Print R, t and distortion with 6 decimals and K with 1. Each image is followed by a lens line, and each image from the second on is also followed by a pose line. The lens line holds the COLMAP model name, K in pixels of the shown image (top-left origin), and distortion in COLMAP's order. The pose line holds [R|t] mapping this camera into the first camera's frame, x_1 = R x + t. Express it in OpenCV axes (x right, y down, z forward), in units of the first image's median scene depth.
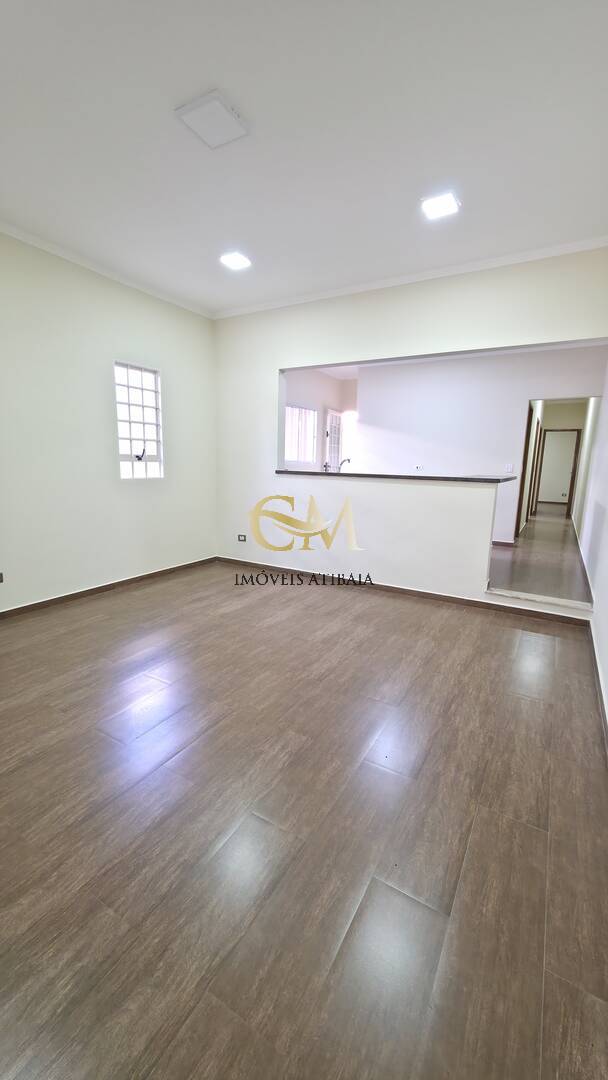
lens RADIAL K [[432.1, 0, 297.9], [0, 432.1, 534.6], [0, 0, 1]] dist [0.005825, 0.000687]
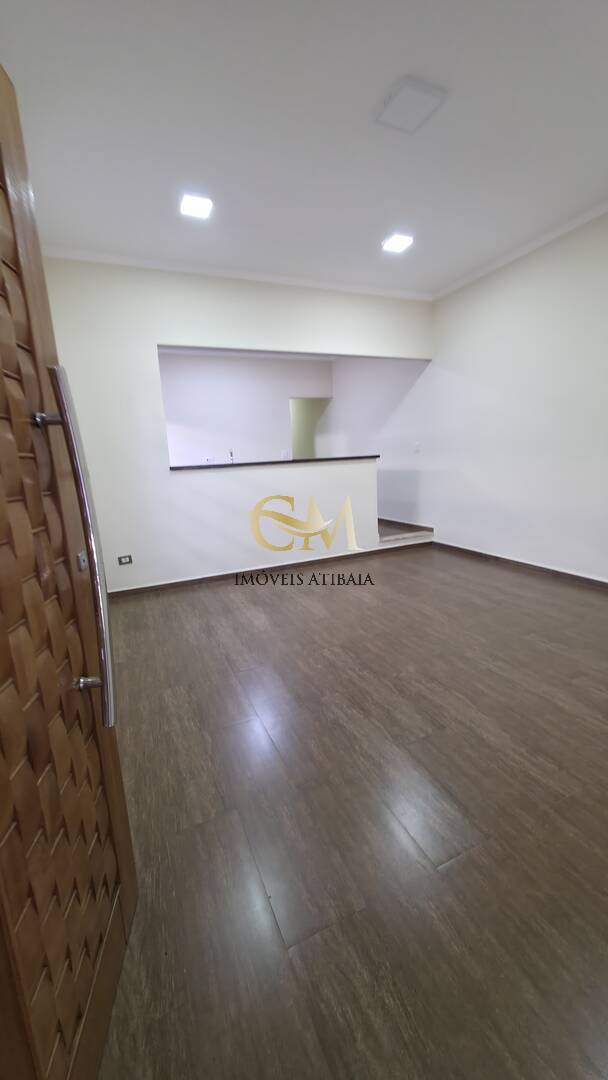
lens RADIAL K [[432.1, 0, 313.6], [0, 432.1, 538.6], [0, 0, 1]] dist [0.005825, 0.000687]
pose [[0.569552, -0.208092, 0.795178, -0.732538], [0.201100, 0.973300, 0.110666, -0.063174], [-0.796975, 0.096880, 0.596192, 0.365223]]
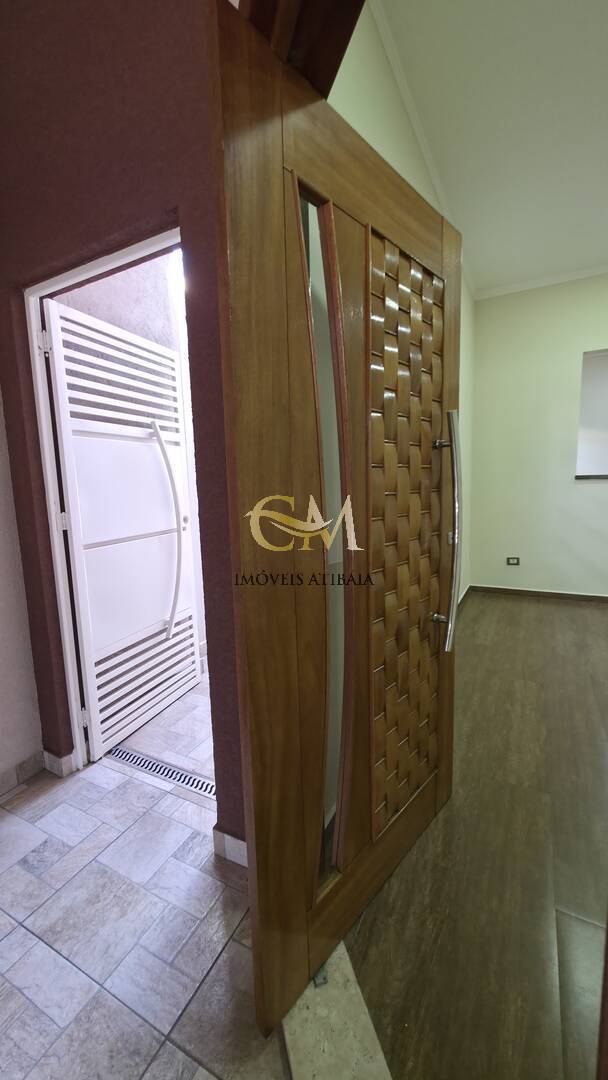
lens RADIAL K [[432.1, 0, 300.1], [0, 432.1, 535.1], [0, 0, 1]] dist [0.005825, 0.000687]
pose [[0.997731, -0.058890, 0.032622, -0.752222], [0.060187, 0.997373, -0.040312, -0.044029], [-0.030162, 0.042184, 0.998654, 0.255037]]
